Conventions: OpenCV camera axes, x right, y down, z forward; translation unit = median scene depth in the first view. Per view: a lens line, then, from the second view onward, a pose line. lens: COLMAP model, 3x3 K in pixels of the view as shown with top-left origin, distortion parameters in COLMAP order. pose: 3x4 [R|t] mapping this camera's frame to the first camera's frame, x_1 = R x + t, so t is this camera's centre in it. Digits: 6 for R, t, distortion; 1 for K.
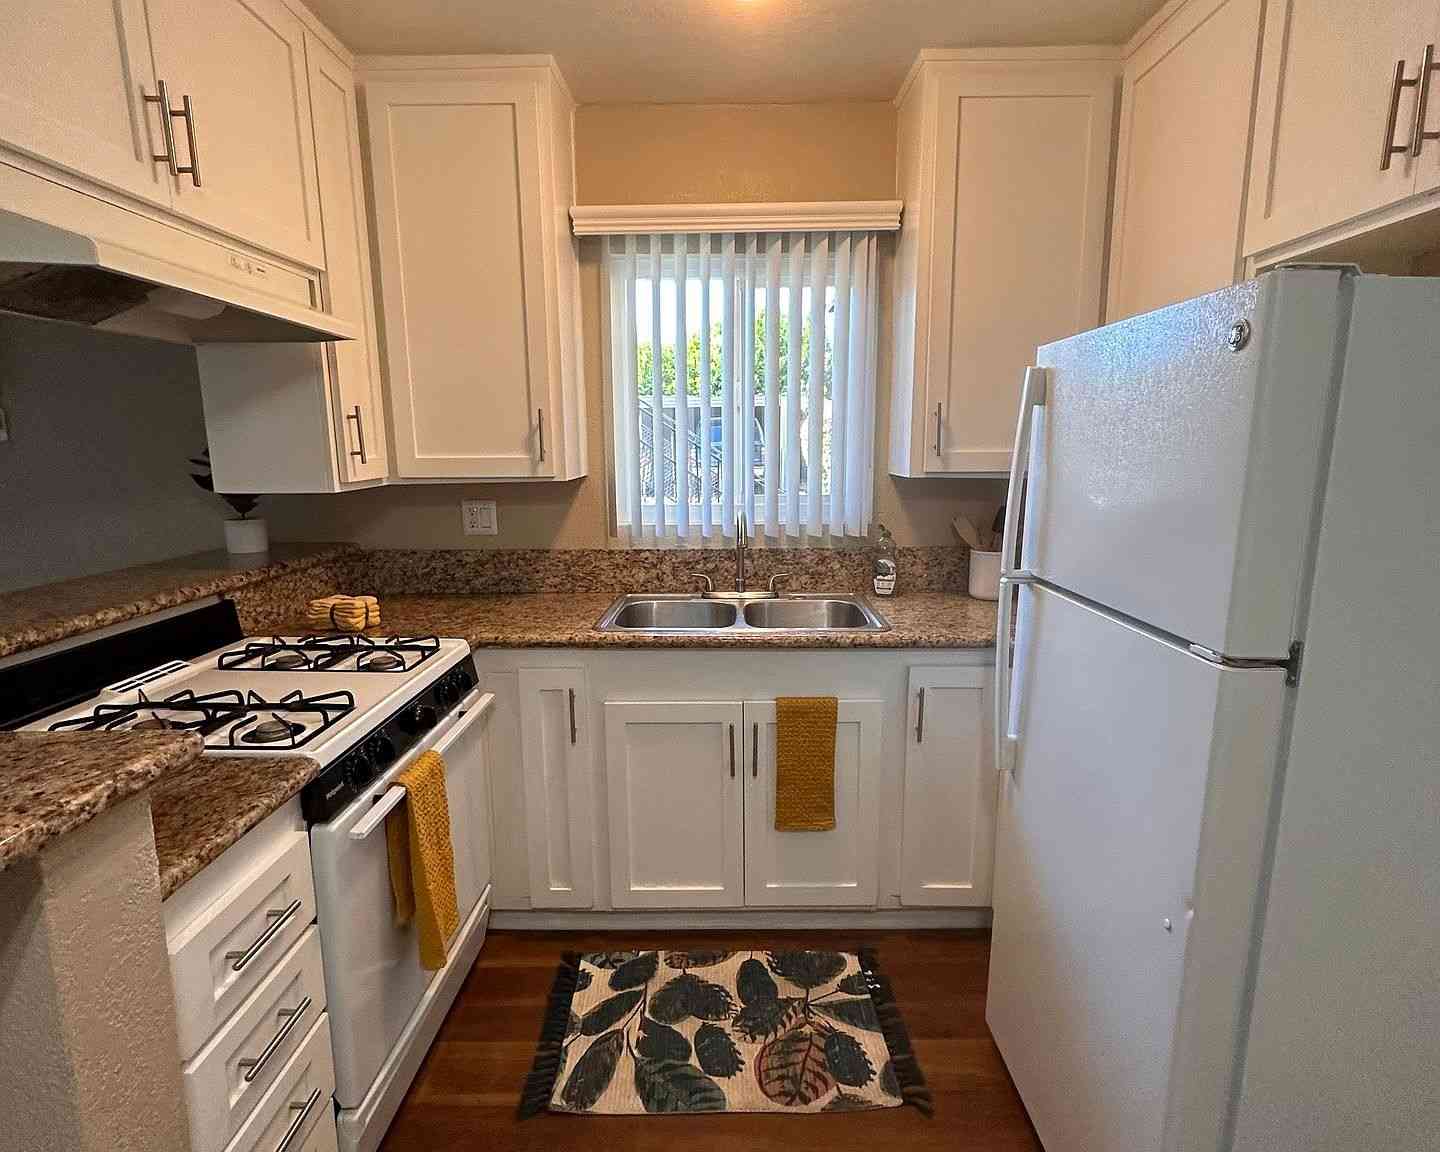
lens RADIAL K [[775.4, 0, 722.0], [0, 775.4, 585.2], [0, 0, 1]] dist [-0.016809, 0.007649]
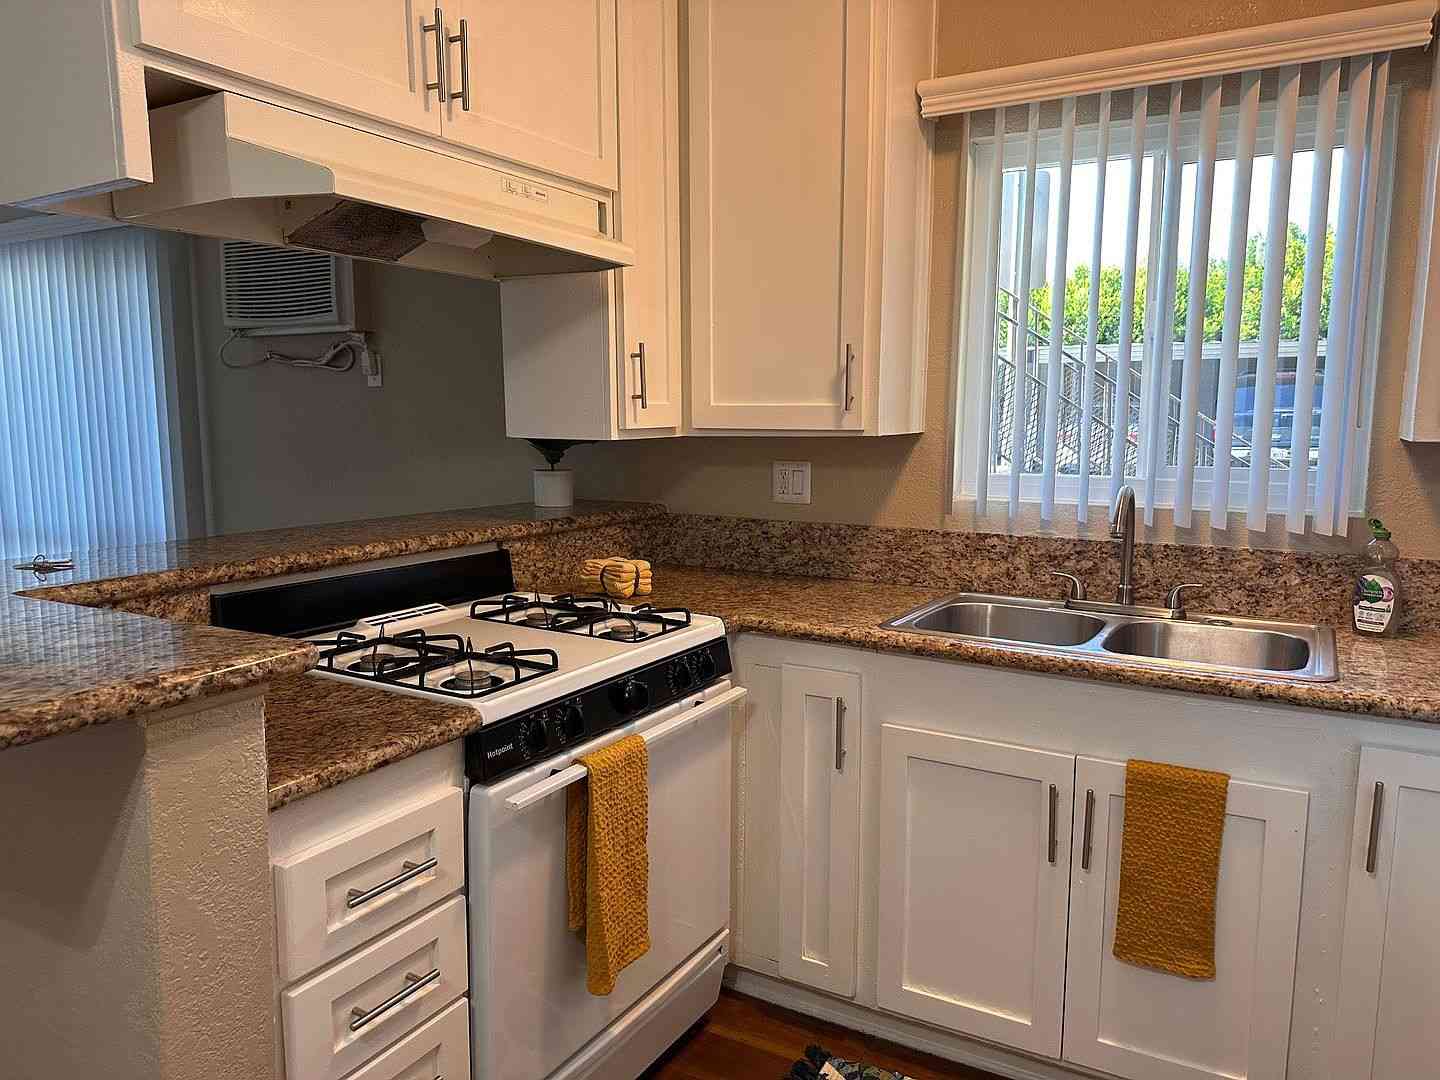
lens RADIAL K [[1016.9, 0, 709.7], [0, 1016.9, 551.3], [0, 0, 1]] dist [0.034876, -0.044726]
pose [[0.870965, 0.077156, -0.485250, 0.171941], [-0.099496, 0.994829, -0.020404, 0.020774], [0.481166, 0.066051, 0.874137, 0.037869]]
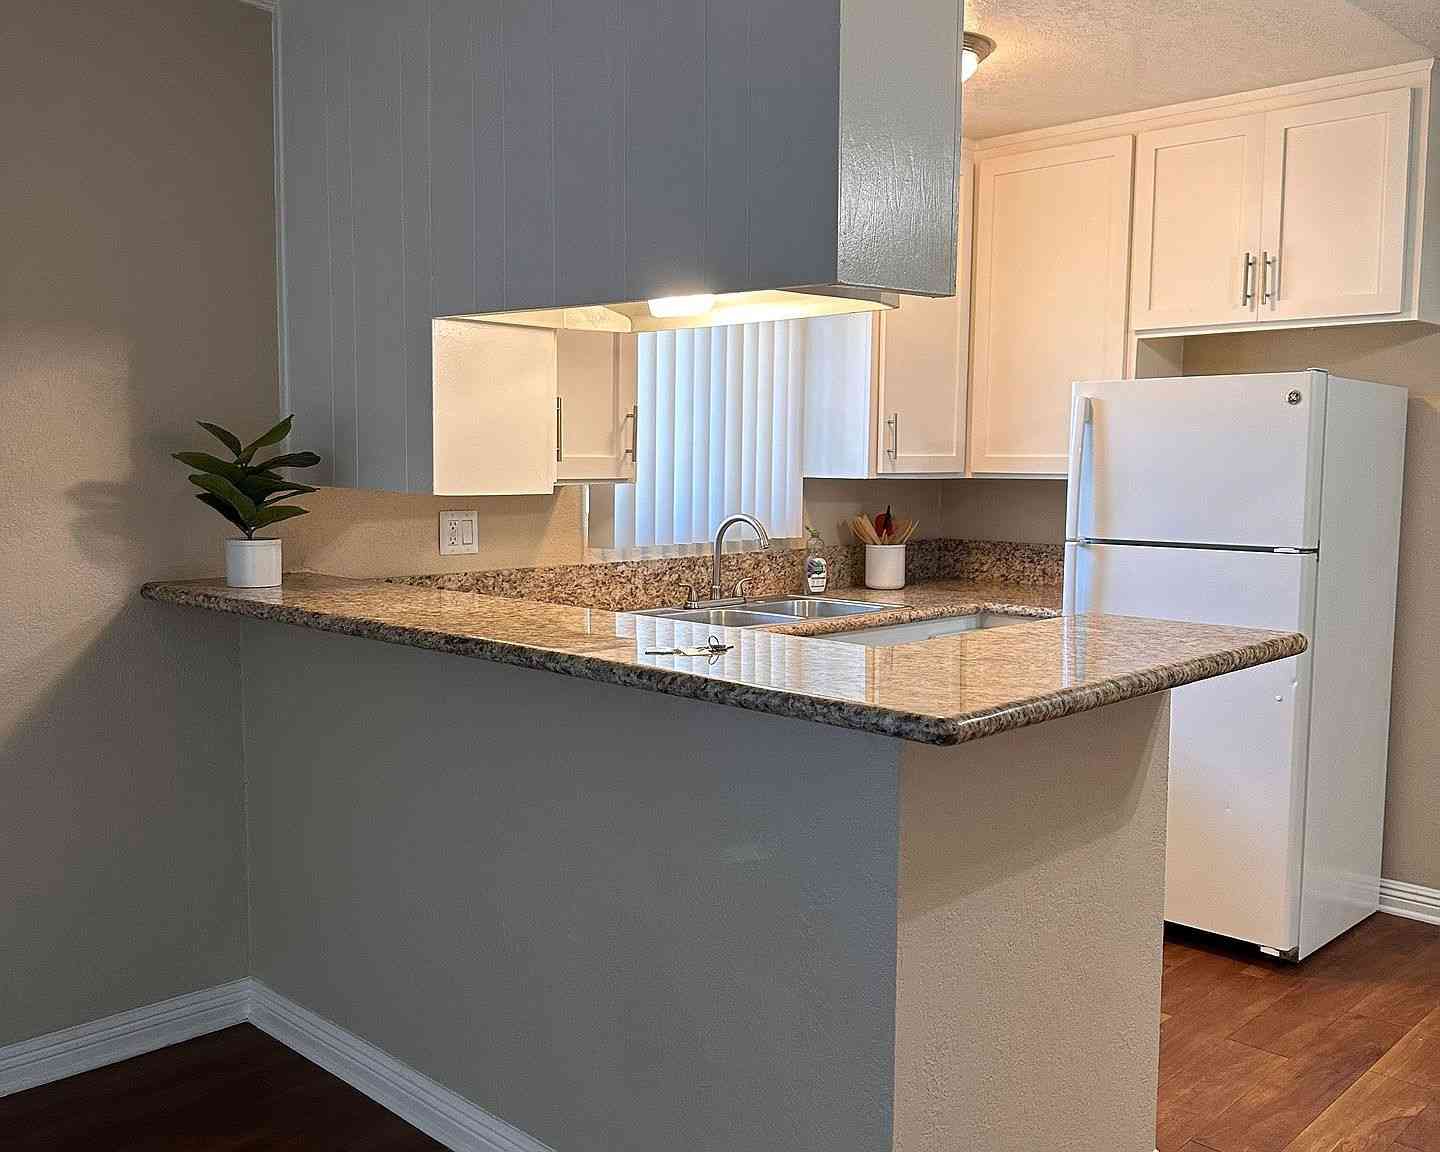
lens RADIAL K [[1344.3, 0, 720.1], [0, 1344.3, 566.6], [0, 0, 1]] dist [0.091856, 0.000000]
pose [[0.692586, -0.049589, 0.719629, -1.429791], [0.118193, 0.991952, -0.045396, 0.053892], [-0.711586, 0.116496, 0.692873, -0.191724]]
